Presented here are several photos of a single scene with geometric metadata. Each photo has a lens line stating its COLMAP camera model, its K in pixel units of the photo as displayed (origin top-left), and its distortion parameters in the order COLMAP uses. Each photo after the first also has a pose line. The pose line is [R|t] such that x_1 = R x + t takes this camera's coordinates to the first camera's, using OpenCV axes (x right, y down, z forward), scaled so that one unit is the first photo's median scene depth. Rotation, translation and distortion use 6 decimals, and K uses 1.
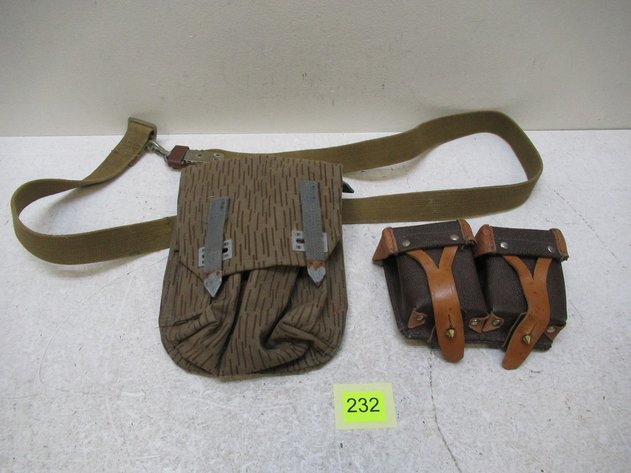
lens RADIAL K [[479.6, 0, 314.0], [0, 479.6, 235.0], [0, 0, 1]] dist [-0.010413, 0.003272]
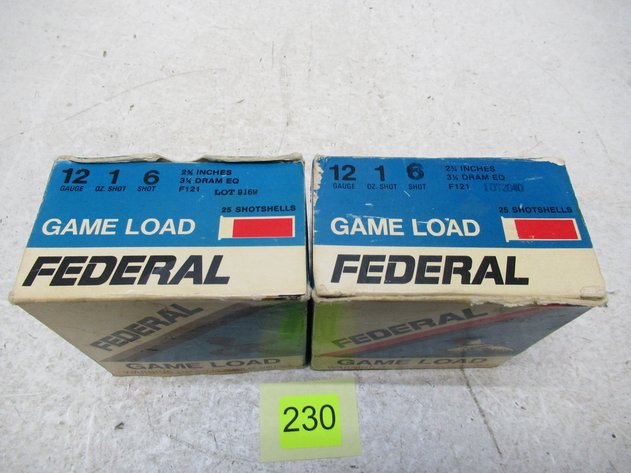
lens RADIAL K [[479.6, 0, 316.6], [0, 479.6, 236.3], [0, 0, 1]] dist [-0.010413, 0.003272]
pose [[0.999338, 0.036366, 0.000370, 0.051421], [-0.035855, 0.983471, 0.177480, 0.112372], [0.006090, -0.177376, 0.984124, 0.378824]]
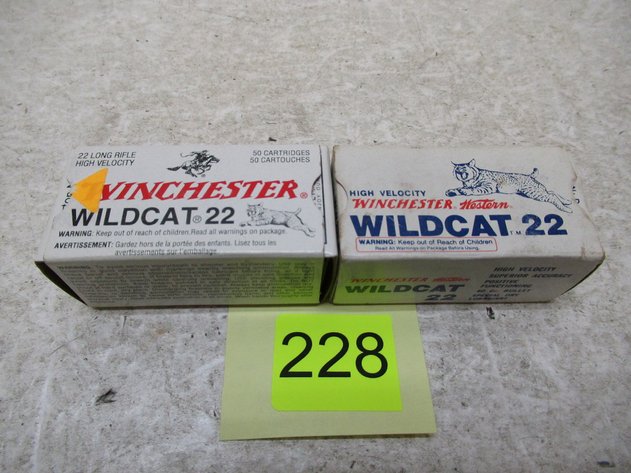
lens RADIAL K [[479.6, 0, 315.8], [0, 479.6, 236.6], [0, 0, 1]] dist [-0.010413, 0.003272]
pose [[0.999658, 0.011803, 0.023325, -0.076155], [-0.015577, 0.985512, 0.168891, 0.328961], [-0.020993, -0.169196, 0.985359, 0.673382]]
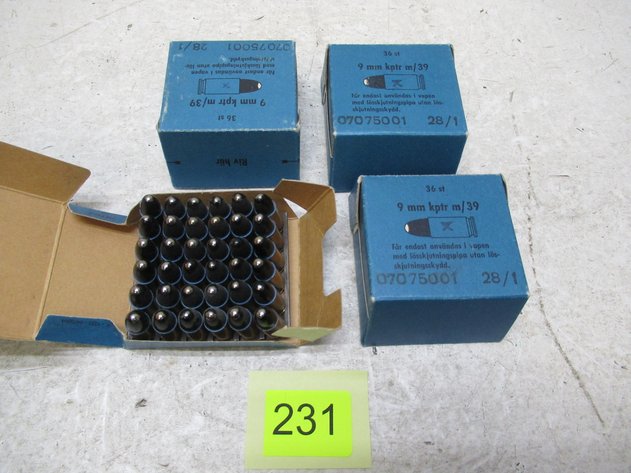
lens RADIAL K [[479.6, 0, 315.8], [0, 479.6, 236.8], [0, 0, 1]] dist [-0.010413, 0.003272]
pose [[0.999770, 0.012352, 0.017554, -0.022175], [-0.016282, 0.969316, 0.245278, 0.176471], [-0.013985, -0.245507, 0.969294, 0.495260]]
